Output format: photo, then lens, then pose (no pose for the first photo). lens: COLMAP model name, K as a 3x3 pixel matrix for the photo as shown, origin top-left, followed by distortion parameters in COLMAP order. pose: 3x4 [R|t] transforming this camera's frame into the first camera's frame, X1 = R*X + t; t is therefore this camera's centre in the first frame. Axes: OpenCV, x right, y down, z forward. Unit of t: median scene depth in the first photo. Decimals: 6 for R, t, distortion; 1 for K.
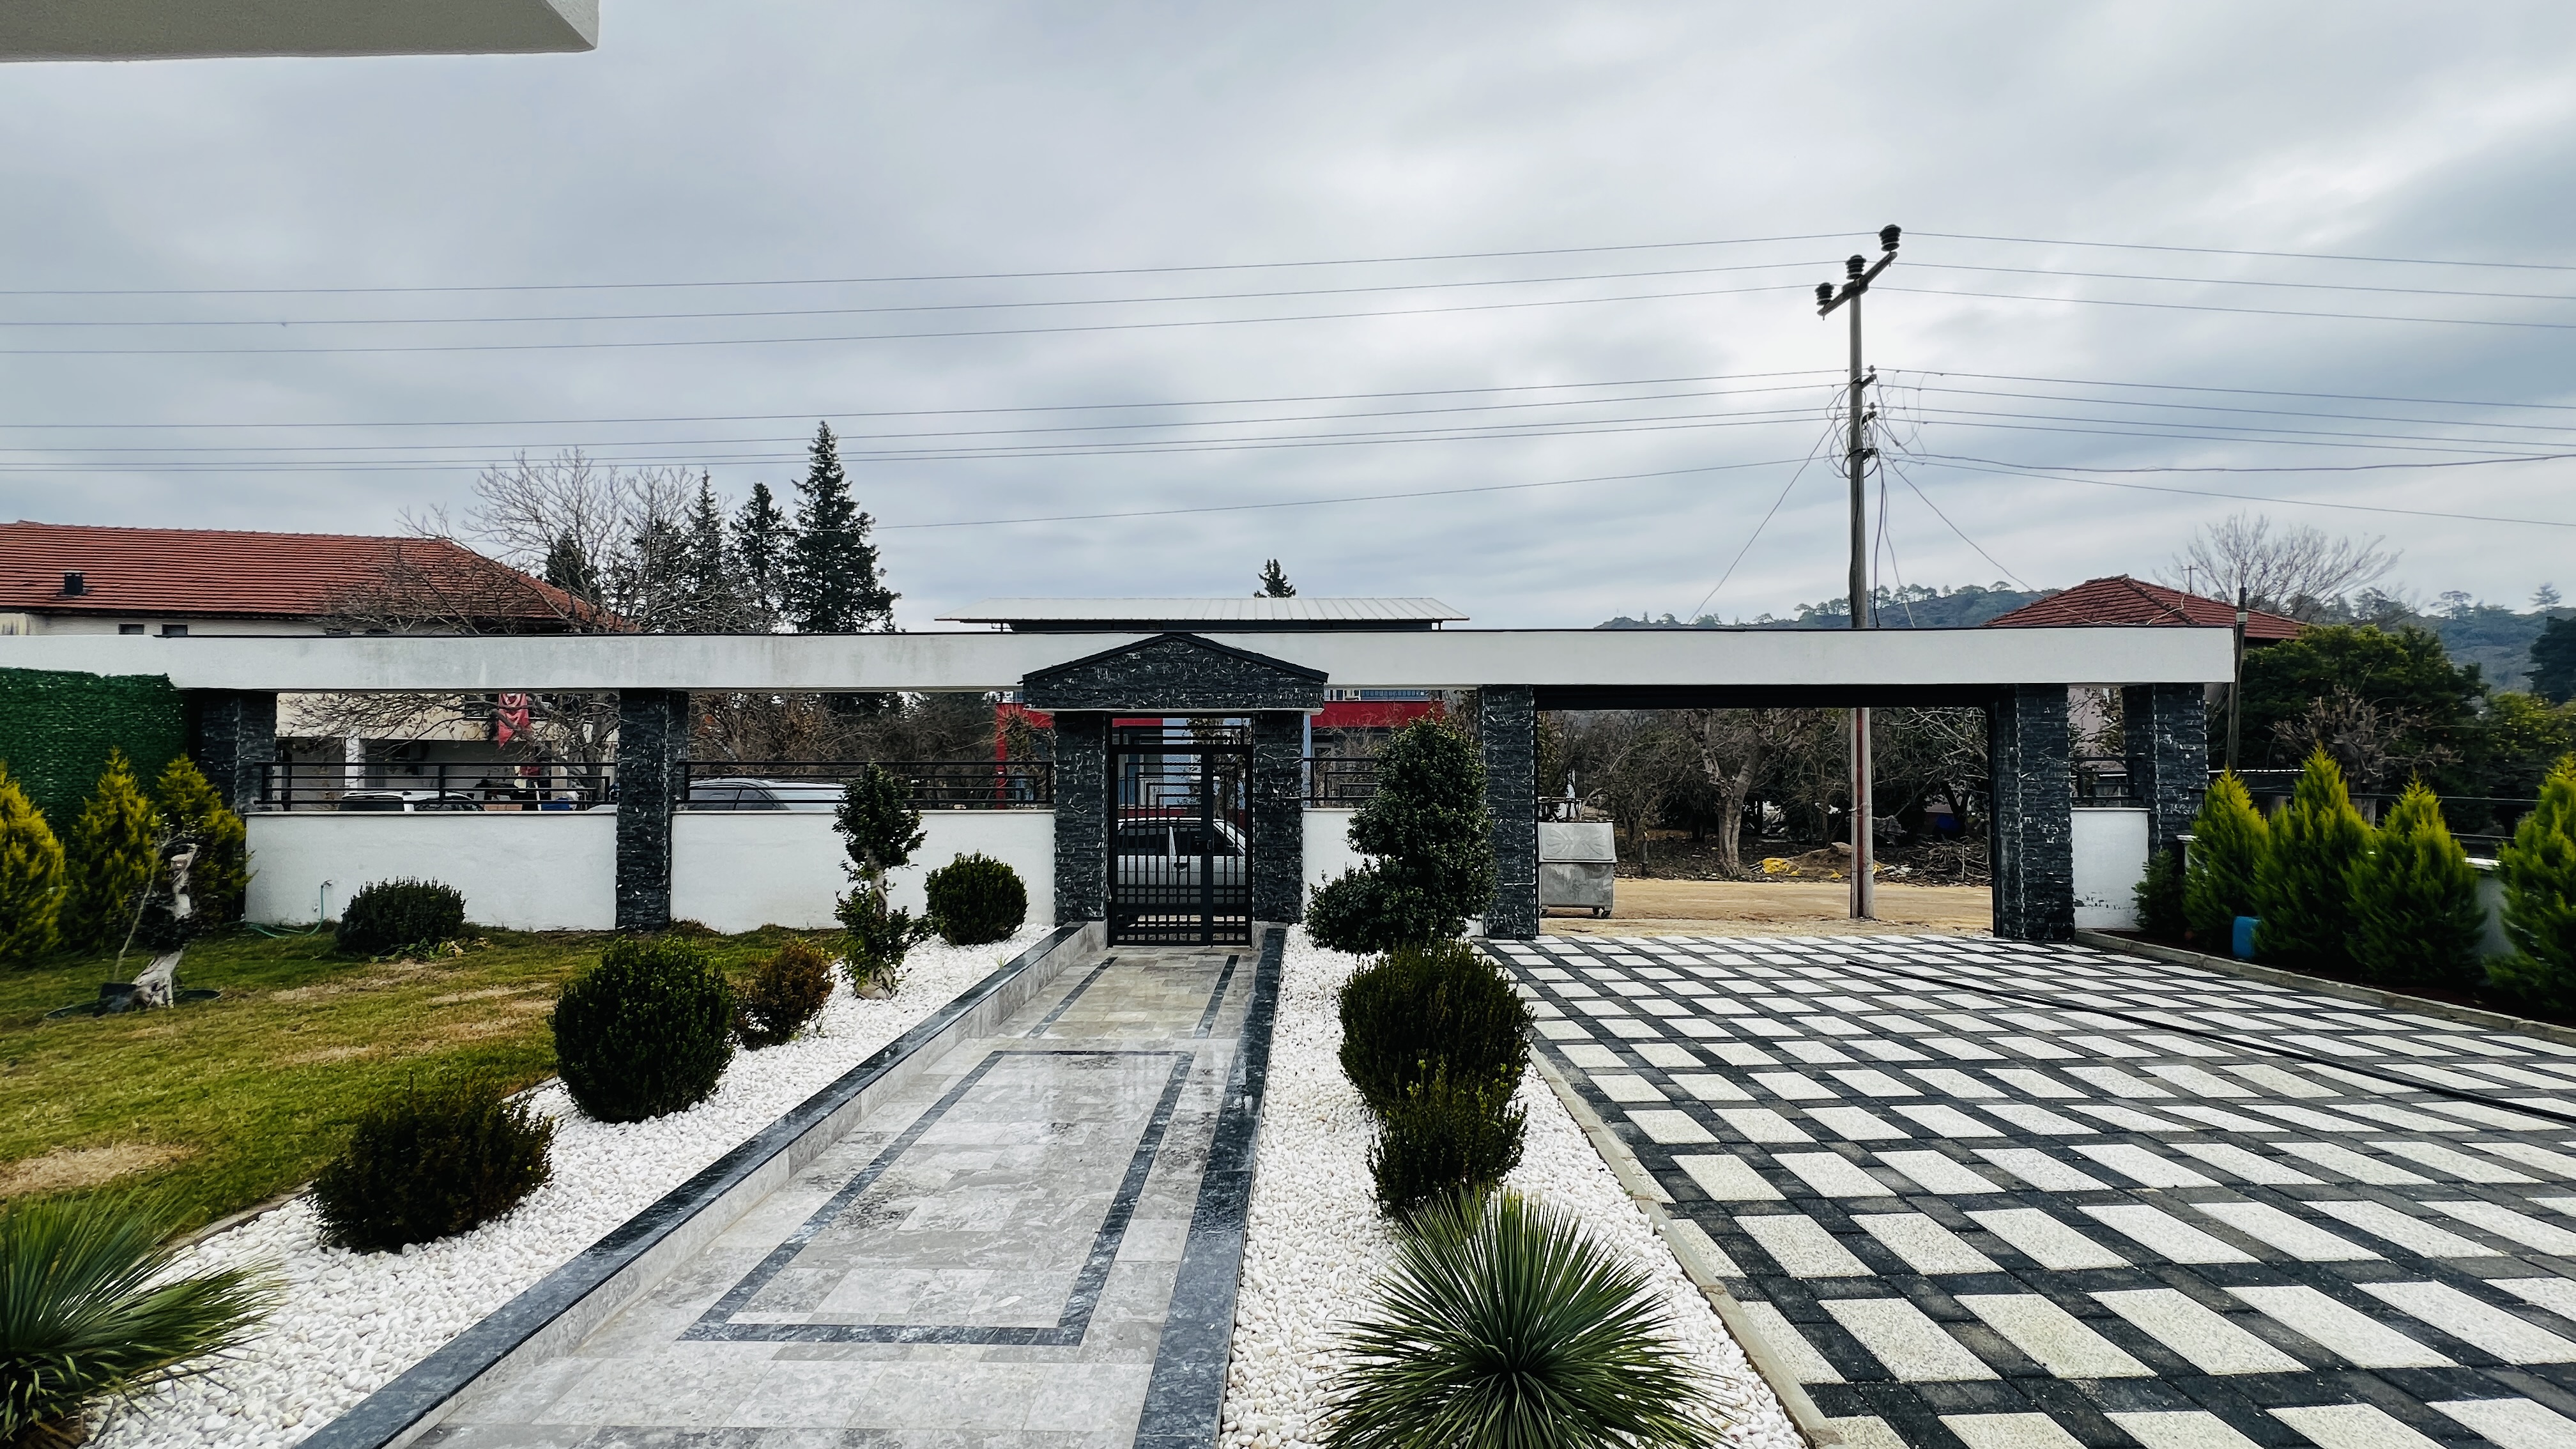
lens RADIAL K [[1031.0, 0, 1280.3], [0, 1031.0, 717.8], [0, 0, 1]] dist [0.001089, 0.000062]
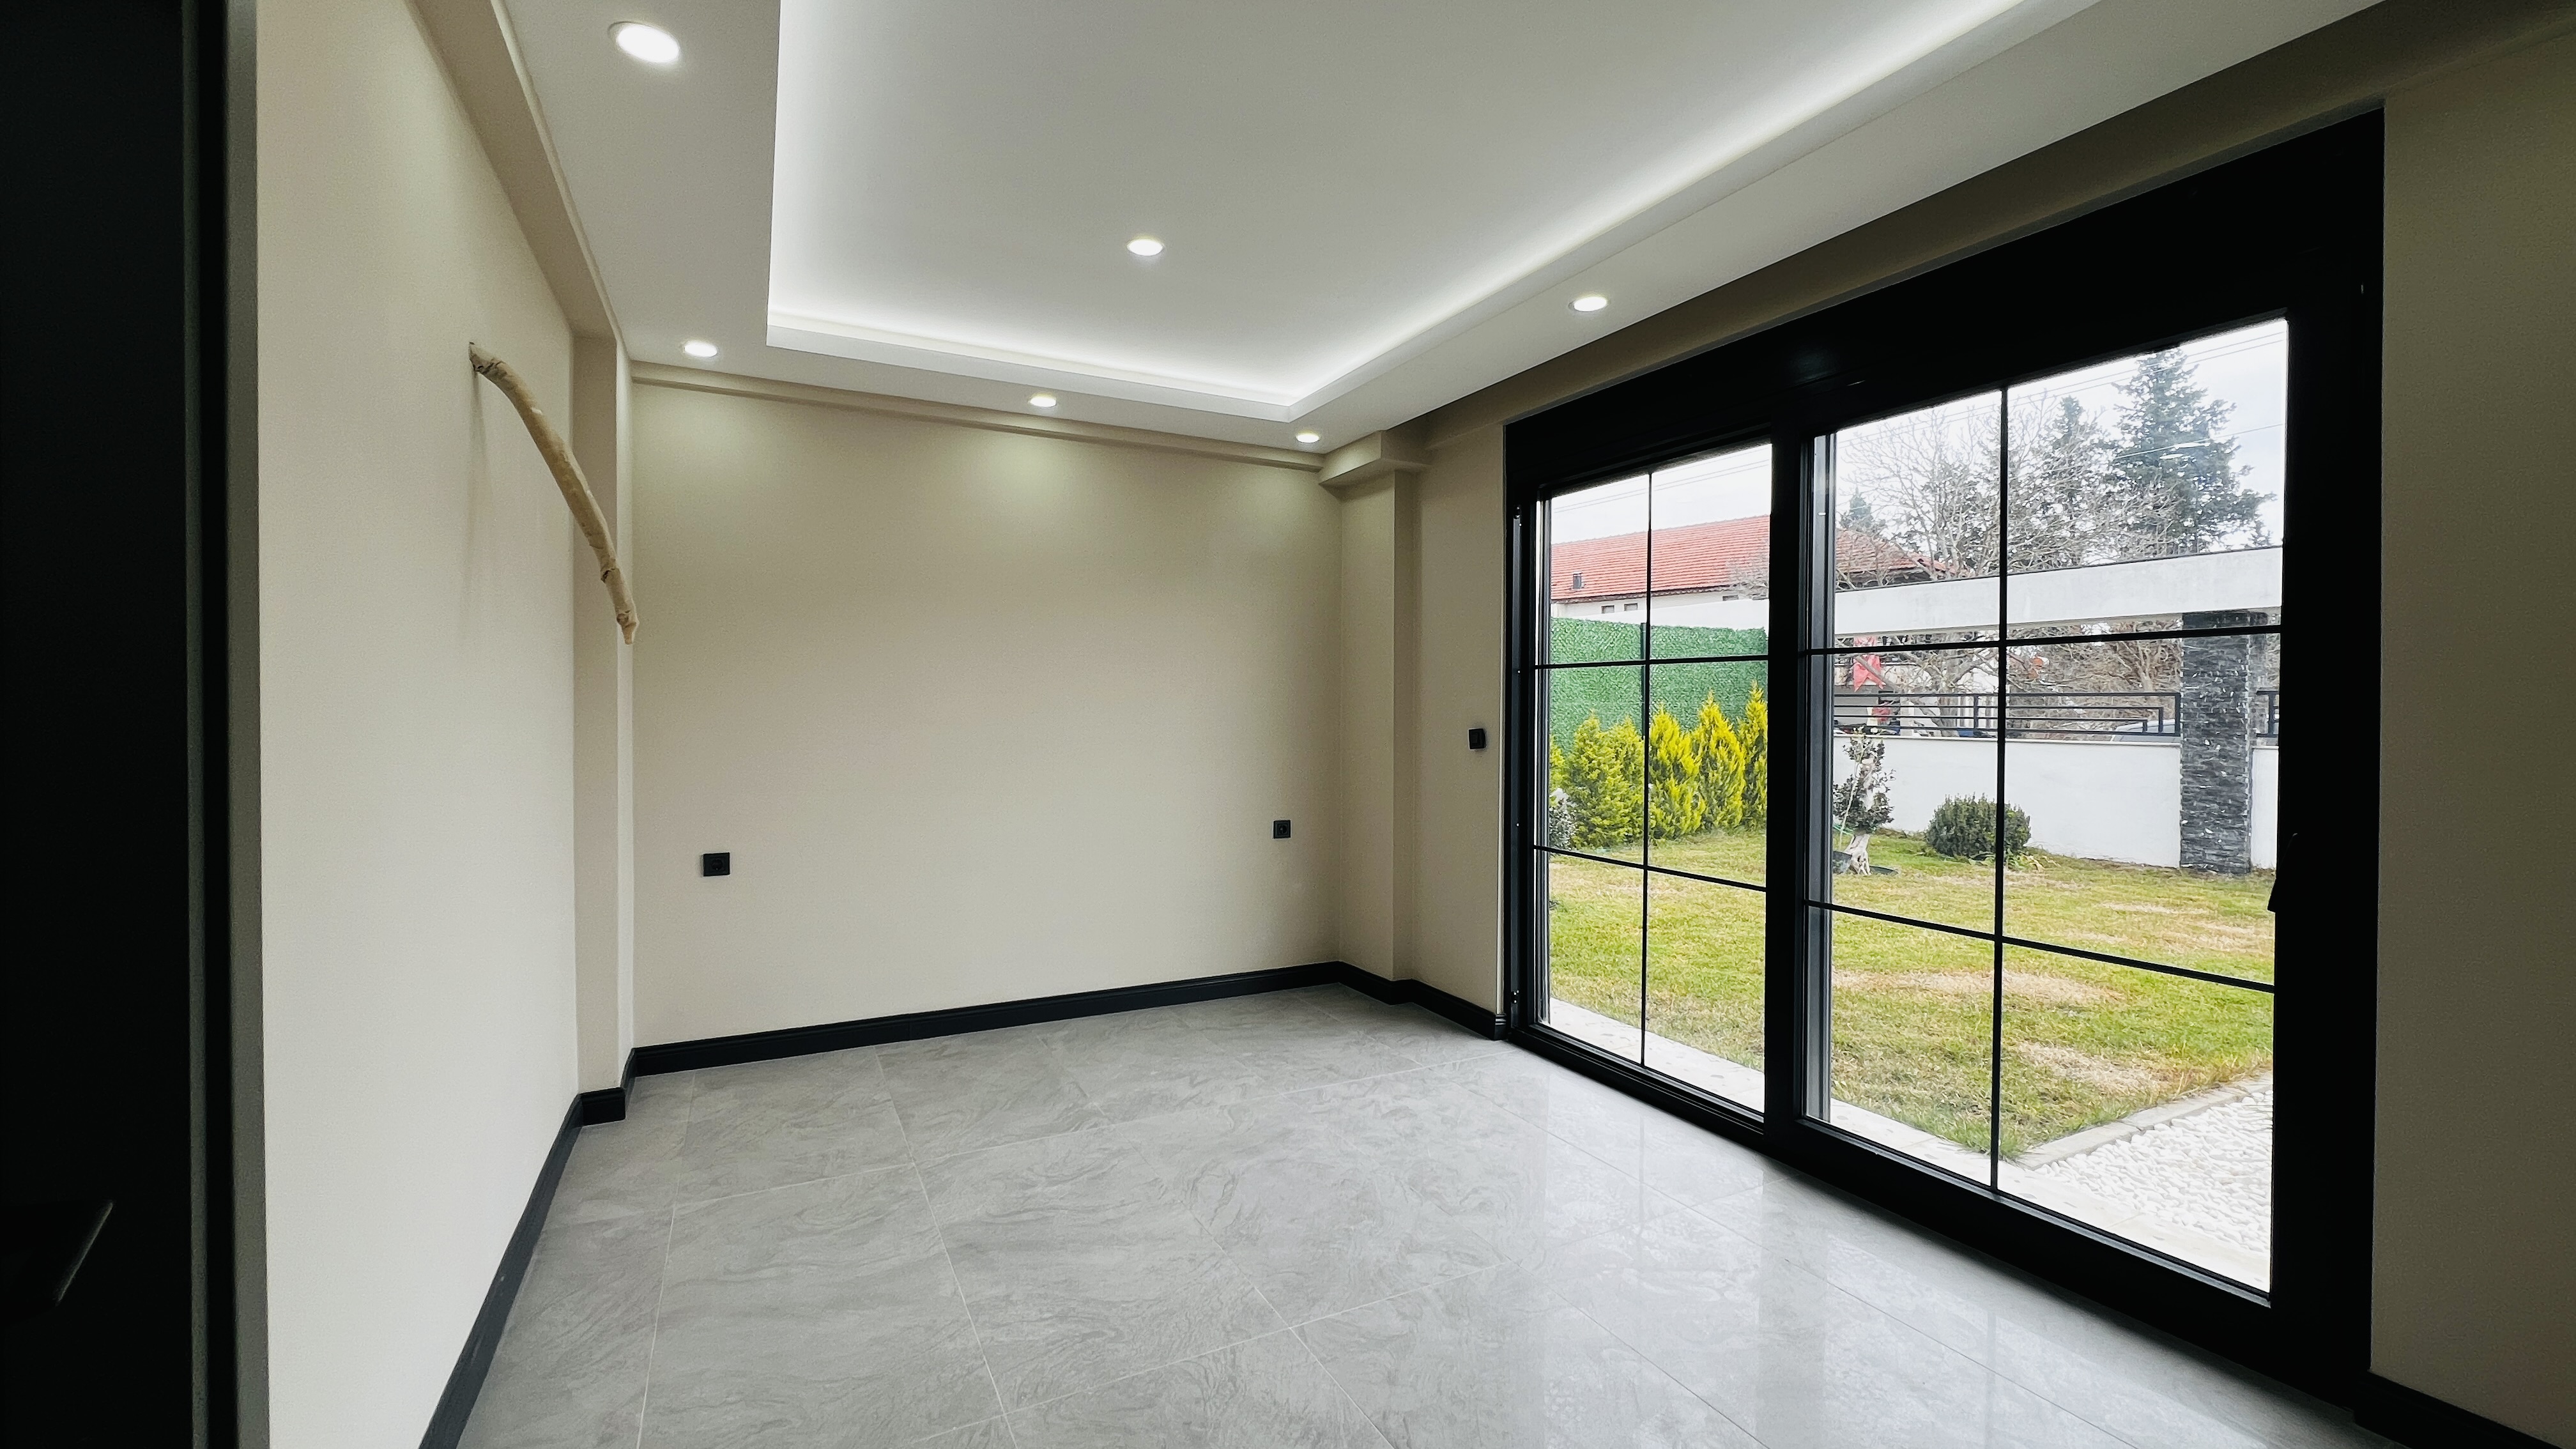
lens RADIAL K [[1031.0, 0, 1280.3], [0, 1031.0, 717.8], [0, 0, 1]] dist [0.001089, 0.000062]
pose [[0.480692, 0.013915, -0.876779, -0.089021], [0.028261, 0.999109, 0.031350, 0.006075], [0.876434, -0.039848, 0.479871, -0.076228]]
